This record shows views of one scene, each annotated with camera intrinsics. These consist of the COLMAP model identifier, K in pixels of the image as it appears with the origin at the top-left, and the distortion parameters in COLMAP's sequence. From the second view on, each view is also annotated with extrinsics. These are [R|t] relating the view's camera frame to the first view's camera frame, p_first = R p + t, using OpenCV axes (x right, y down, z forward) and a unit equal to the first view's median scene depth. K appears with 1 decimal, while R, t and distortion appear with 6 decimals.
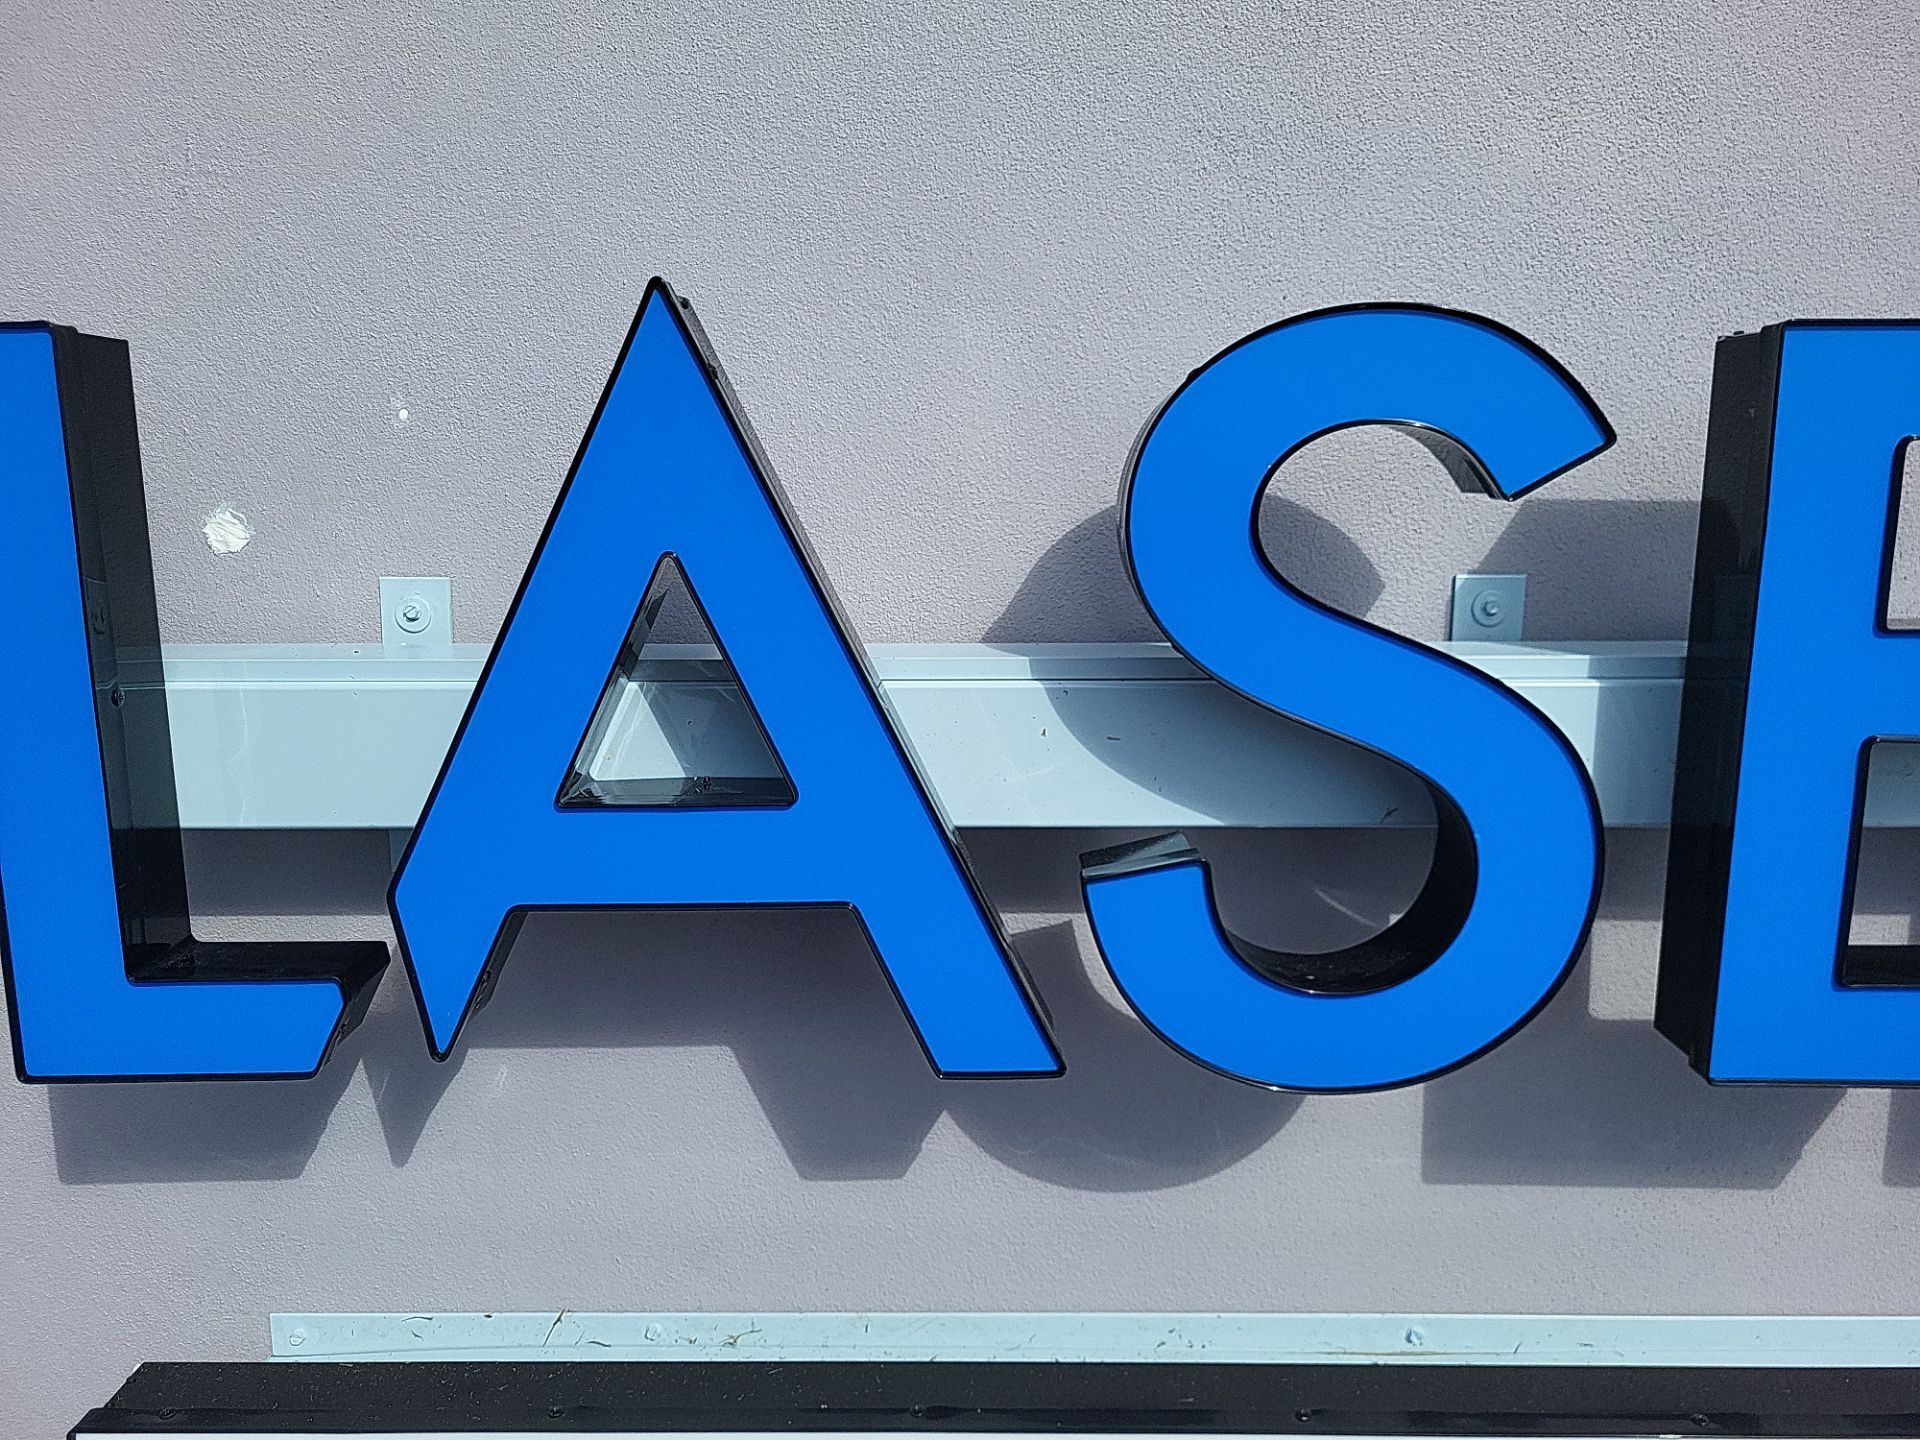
lens RADIAL K [[1451.4, 0, 953.7], [0, 1451.4, 738.4], [0, 0, 1]] dist [0.051081, -0.037551]
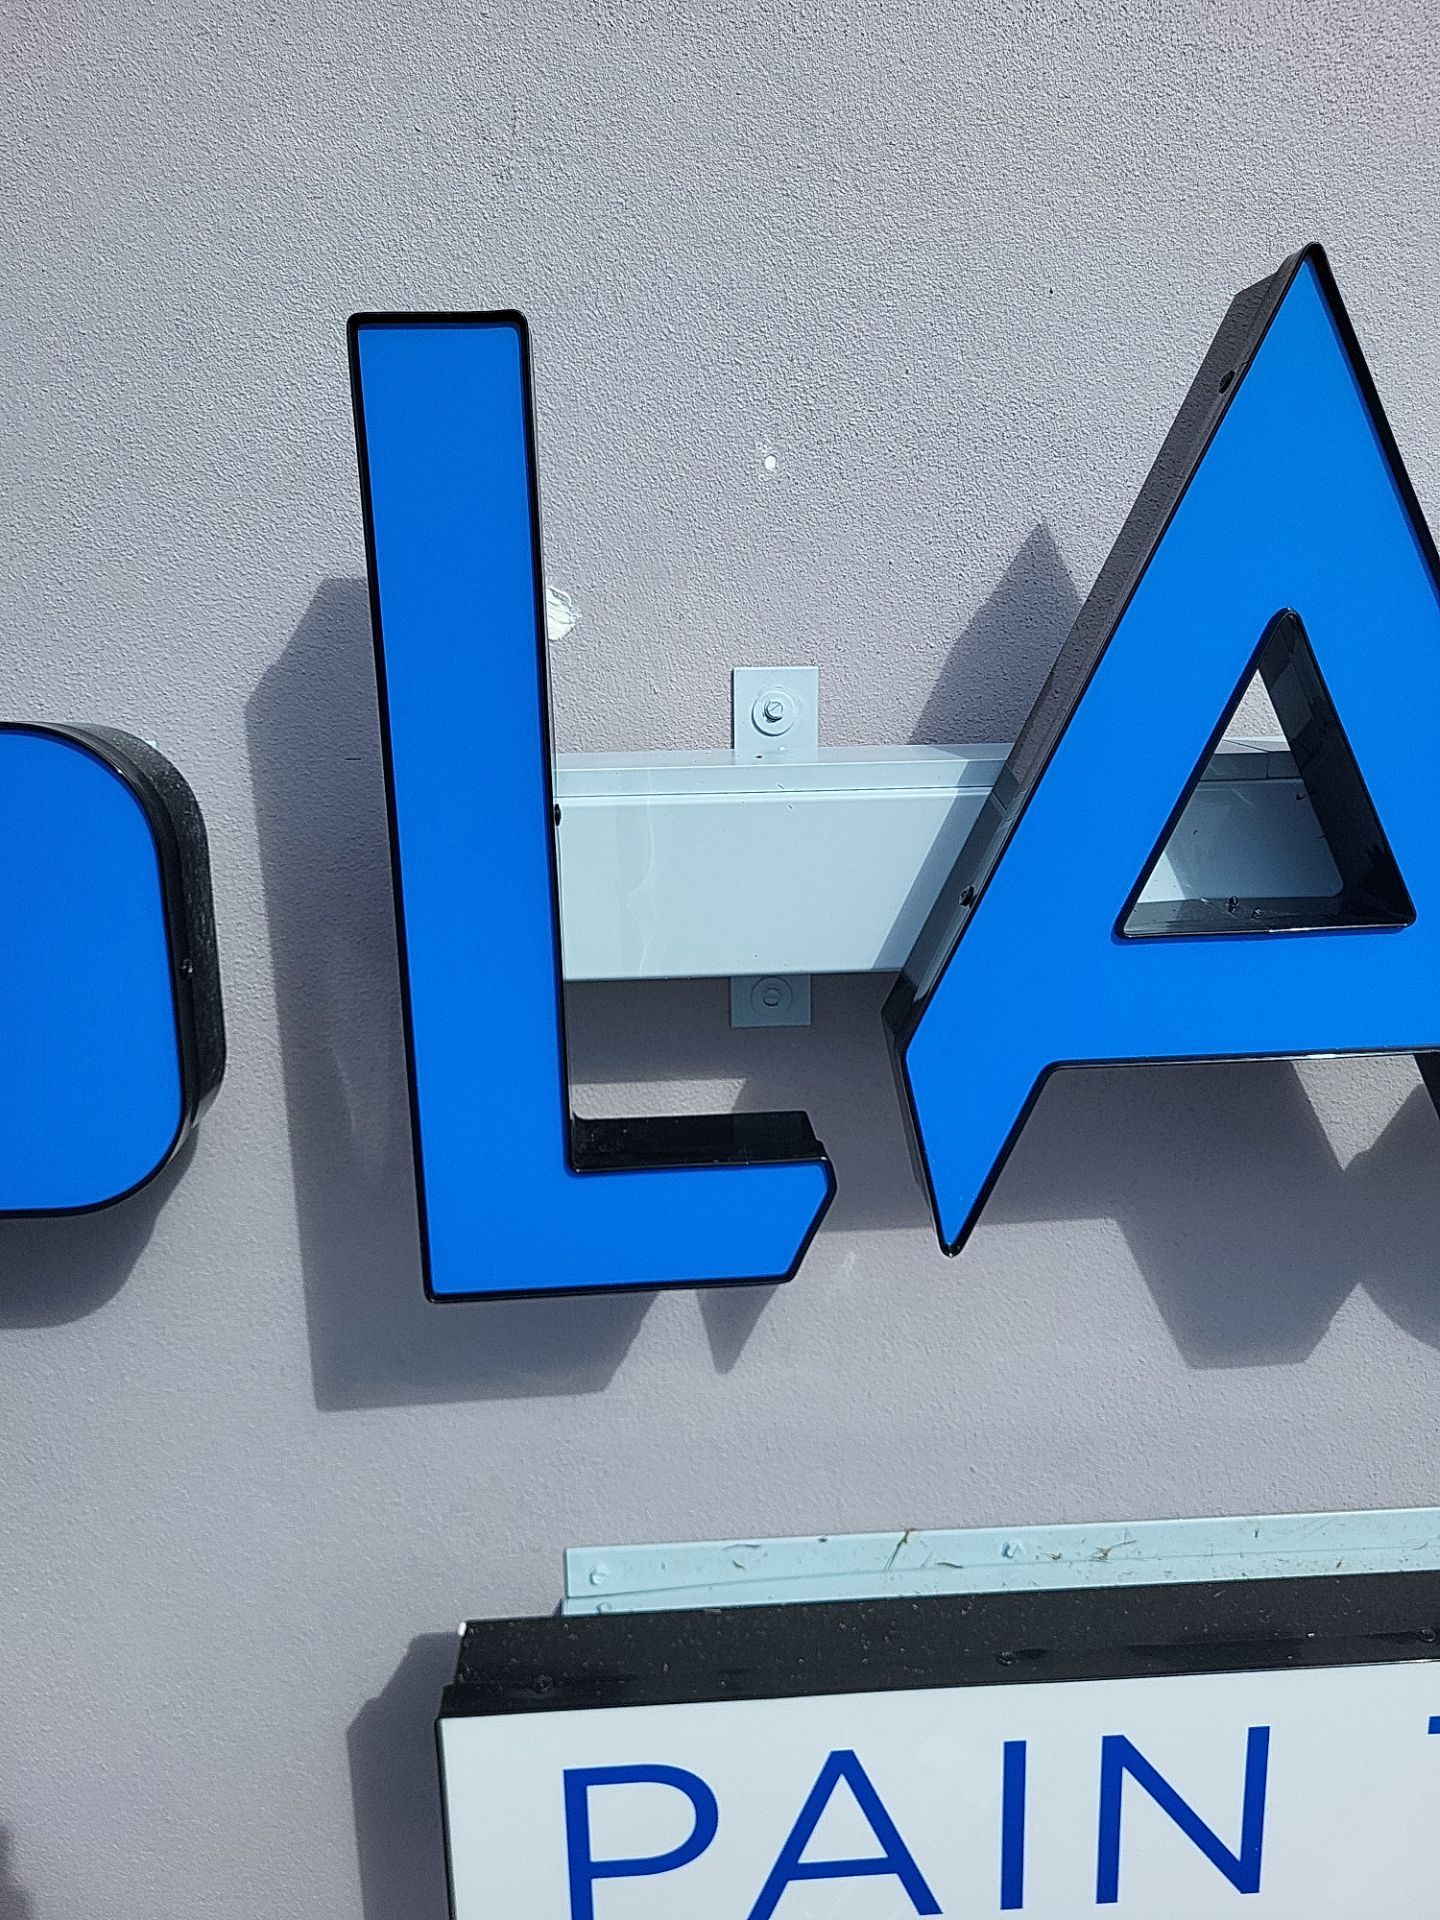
lens RADIAL K [[1451.4, 0, 715.5], [0, 1451.4, 949.9], [0, 0, 1]] dist [0.051081, -0.037551]
pose [[0.997070, -0.029938, 0.070392, -0.442277], [0.026531, 0.998454, 0.048850, 0.006705], [-0.071746, -0.046839, 0.996323, 0.175175]]
